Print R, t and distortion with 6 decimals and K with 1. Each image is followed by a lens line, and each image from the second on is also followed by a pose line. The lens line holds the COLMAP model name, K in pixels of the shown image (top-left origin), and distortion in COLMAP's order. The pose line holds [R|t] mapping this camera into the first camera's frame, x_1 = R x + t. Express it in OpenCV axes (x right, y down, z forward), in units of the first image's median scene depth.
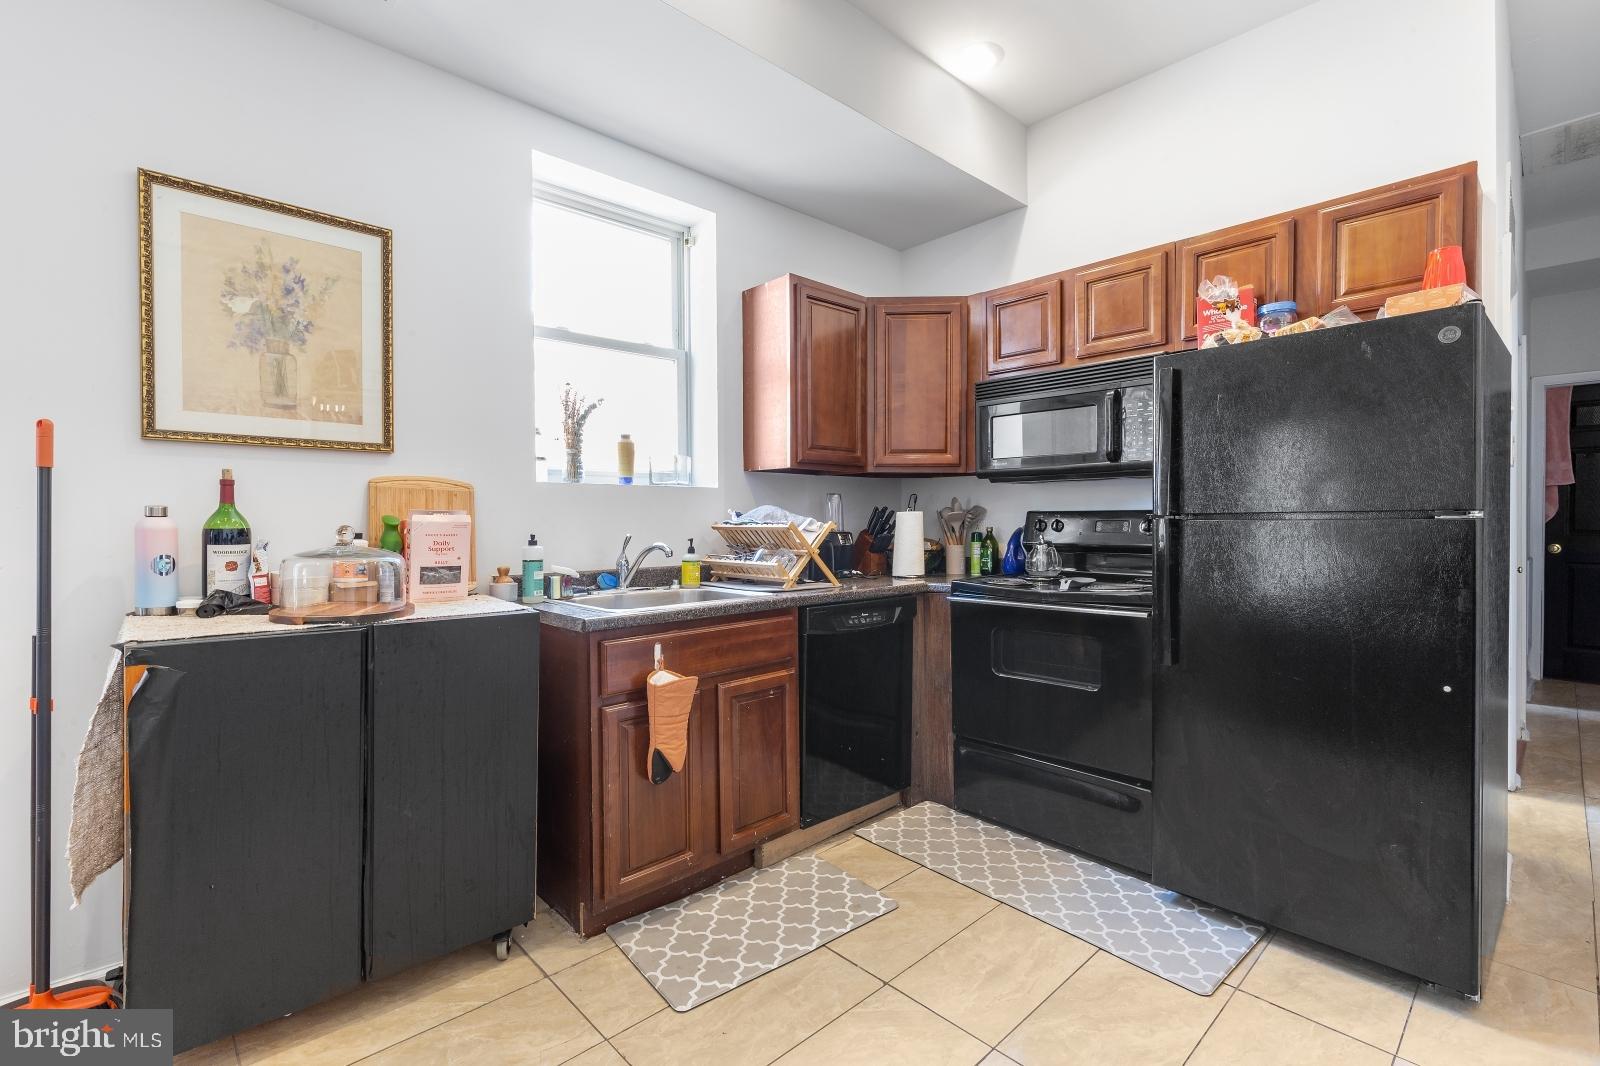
lens RADIAL K [[718.0, 0, 796.0], [0, 718.0, 526.9], [0, 0, 1]] dist [0.010914, -0.000218]
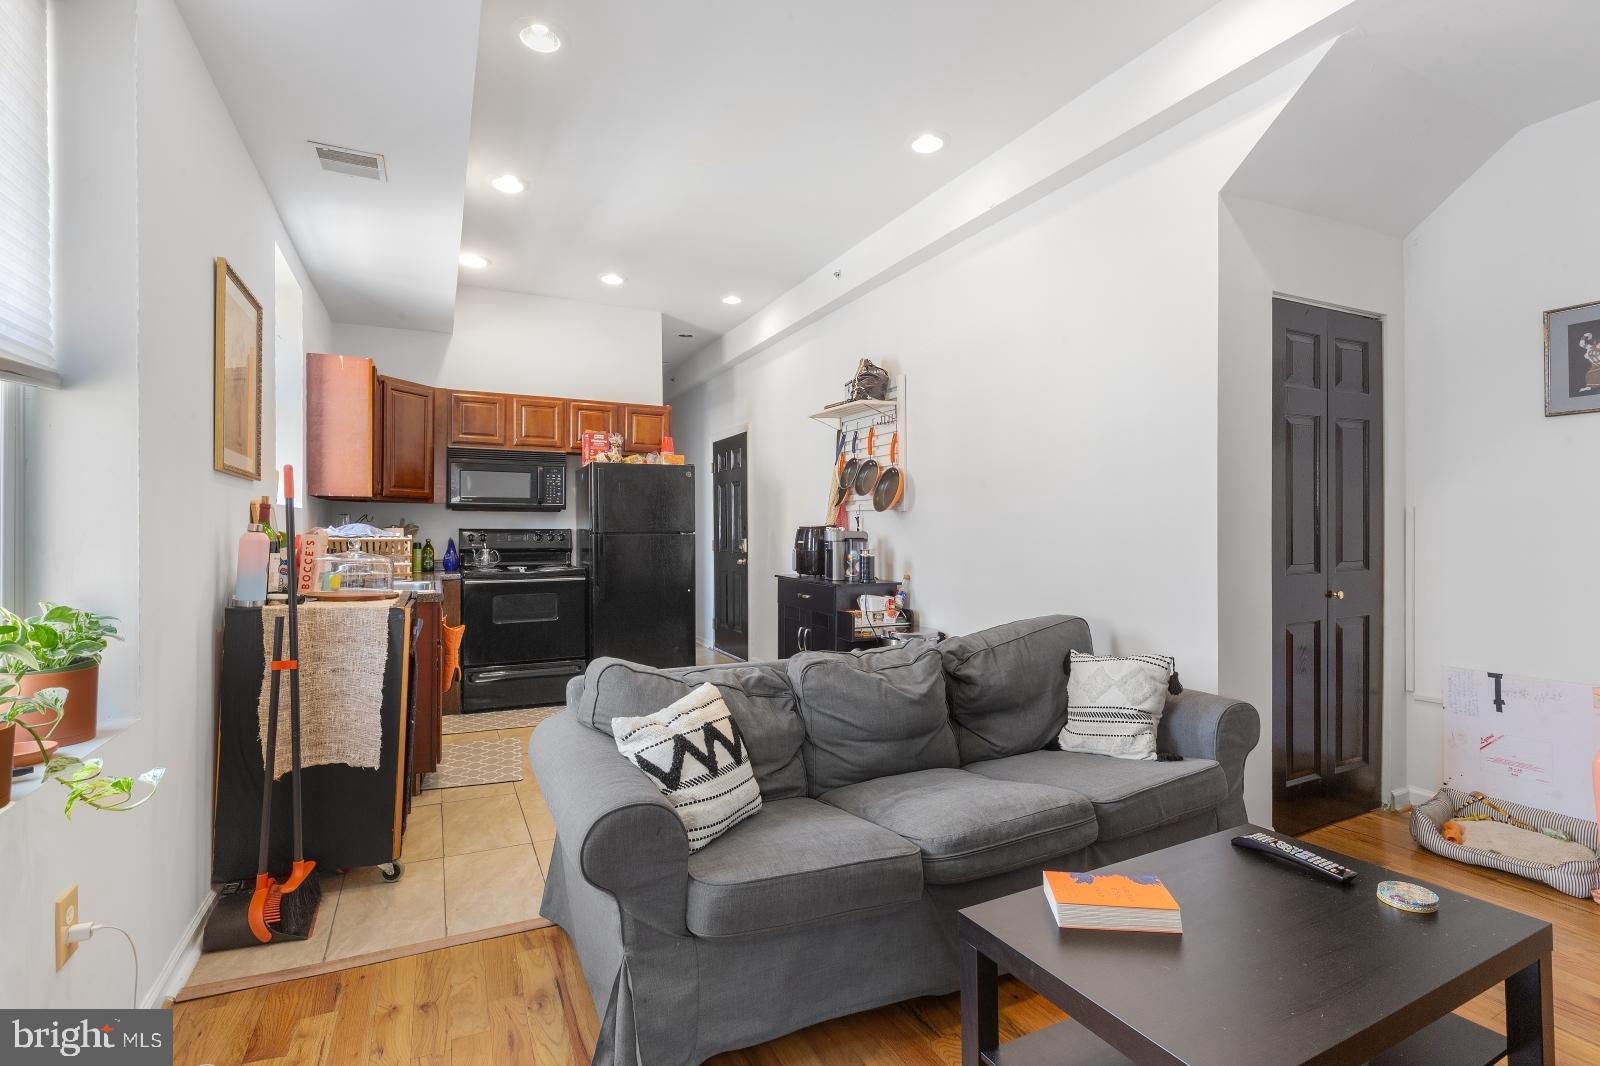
lens RADIAL K [[718.0, 0, 787.8], [0, 718.0, 524.1], [0, 0, 1]] dist [0.010914, -0.000218]
pose [[0.307867, 0.011479, 0.951360, -1.468848], [0.006801, 0.999875, -0.014265, -0.006285], [-0.951405, 0.010862, 0.307750, -0.265229]]
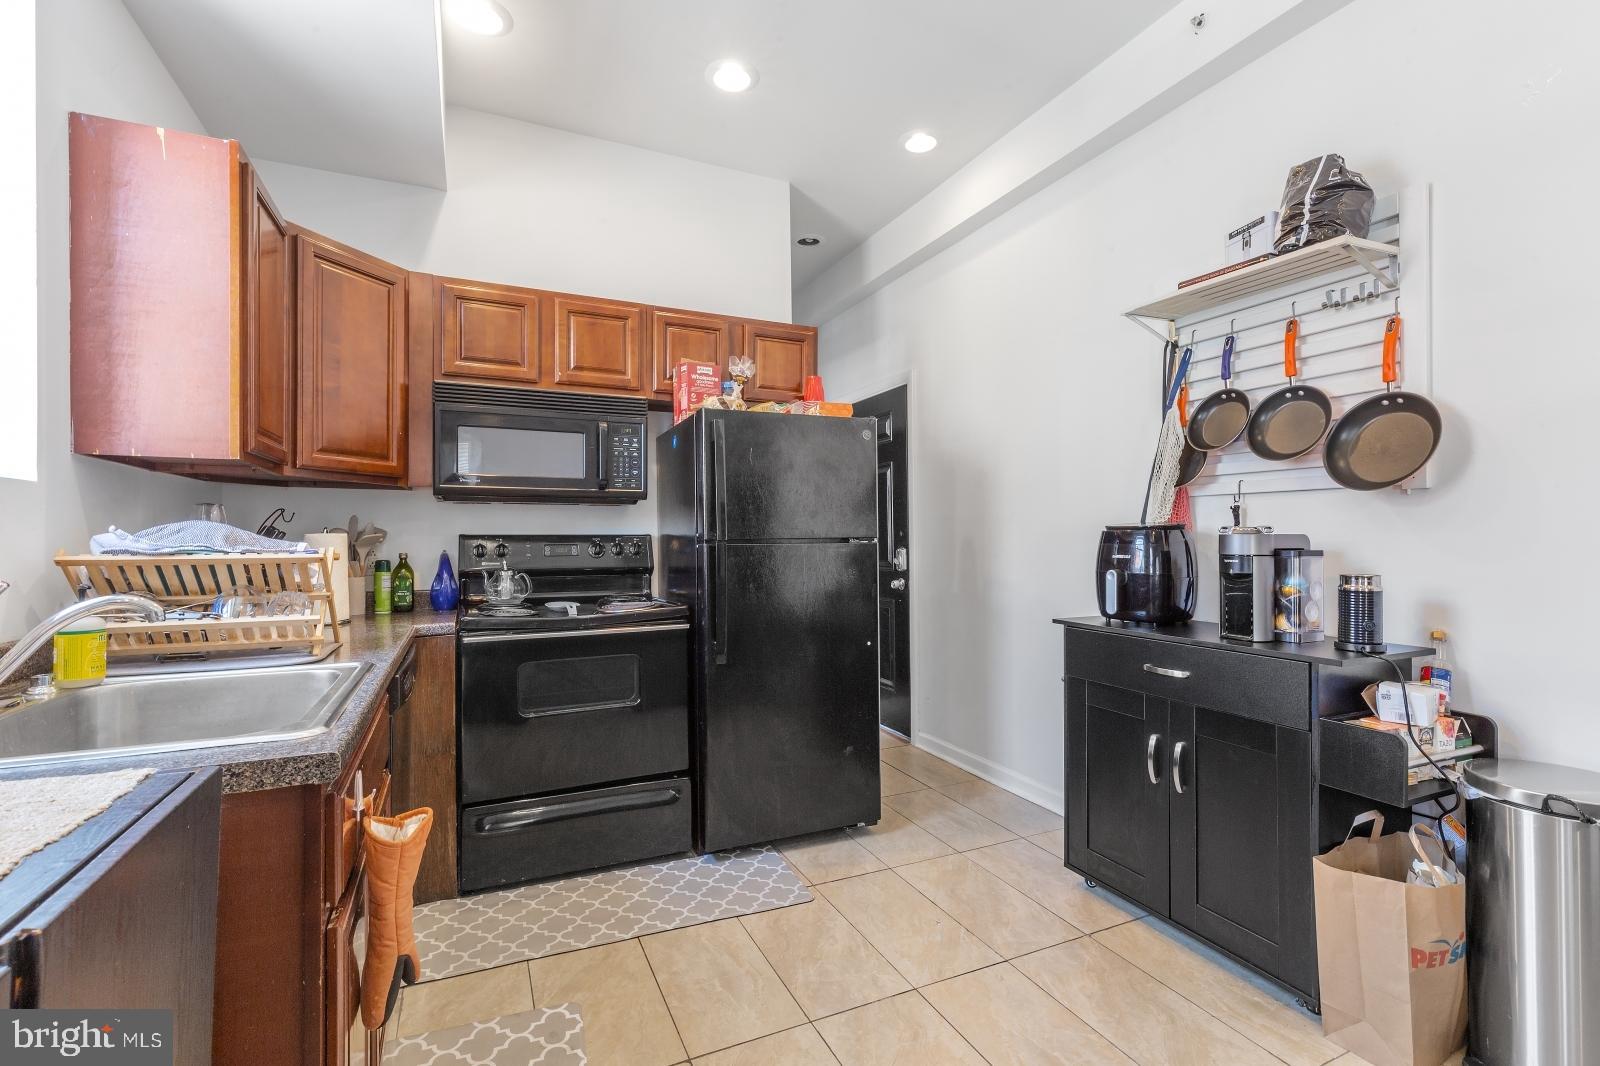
lens RADIAL K [[718.0, 0, 800.1], [0, 718.0, 531.7], [0, 0, 1]] dist [0.010914, -0.000218]
pose [[0.326266, 0.009694, 0.945228, -0.584469], [0.012199, 0.999821, -0.014465, -0.011325], [-0.945199, 0.016251, 0.326090, 0.476550]]
